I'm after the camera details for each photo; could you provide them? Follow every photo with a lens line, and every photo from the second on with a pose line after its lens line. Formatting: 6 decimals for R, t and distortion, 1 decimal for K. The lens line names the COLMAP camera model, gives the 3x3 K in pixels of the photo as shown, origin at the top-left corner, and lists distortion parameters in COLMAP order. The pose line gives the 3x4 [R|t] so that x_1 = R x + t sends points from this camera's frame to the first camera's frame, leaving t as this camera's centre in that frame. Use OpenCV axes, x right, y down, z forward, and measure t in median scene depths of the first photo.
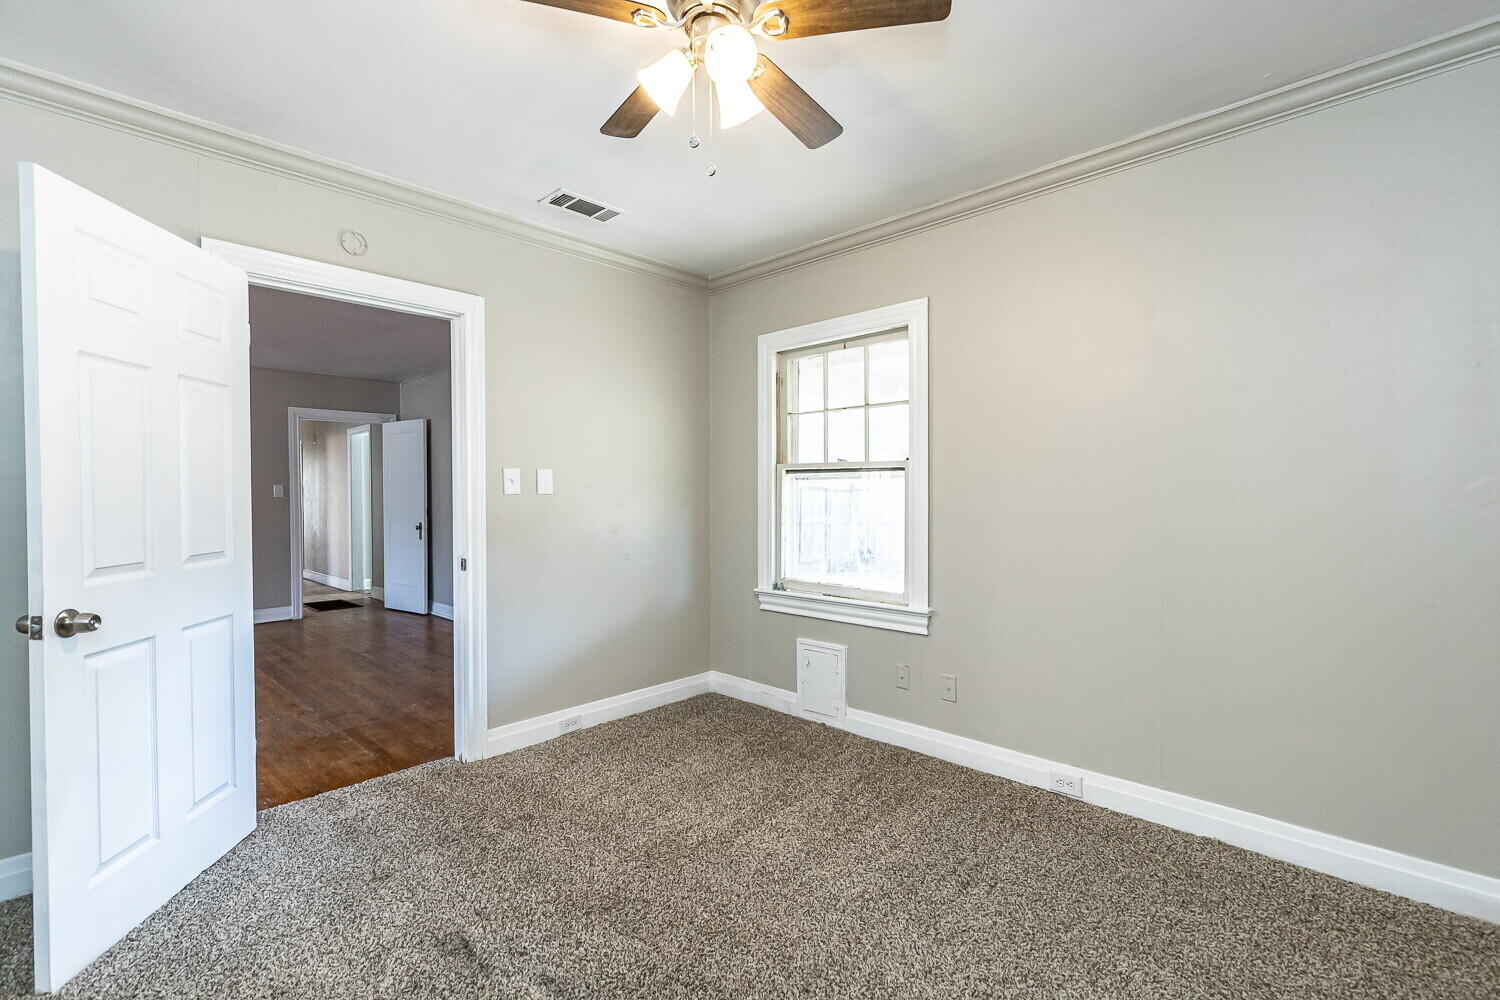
lens RADIAL K [[664.6, 0, 748.0], [0, 664.6, 510.3], [0, 0, 1]] dist [0.019053, -0.005868]
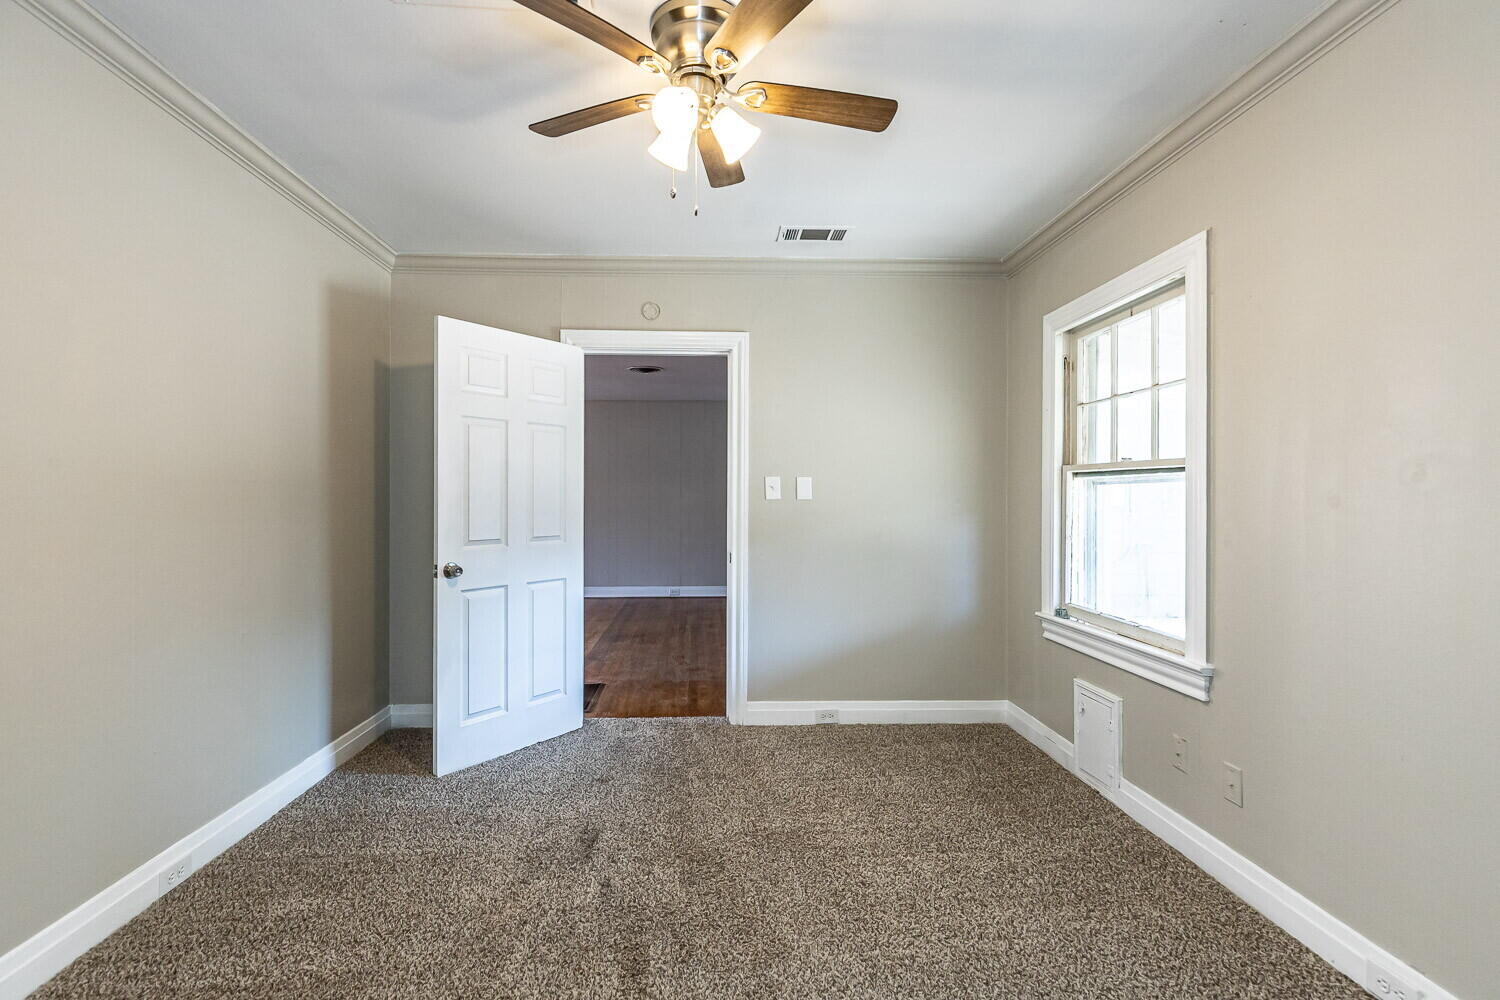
lens RADIAL K [[678.8, 0, 741.1], [0, 678.8, 505.6], [0, 0, 1]] dist [0.010002, -0.000519]
pose [[0.723314, 0.014365, -0.690370, 0.386435], [-0.024412, 0.999691, -0.004777, -0.006334], [0.690088, 0.020308, 0.723441, 0.117751]]
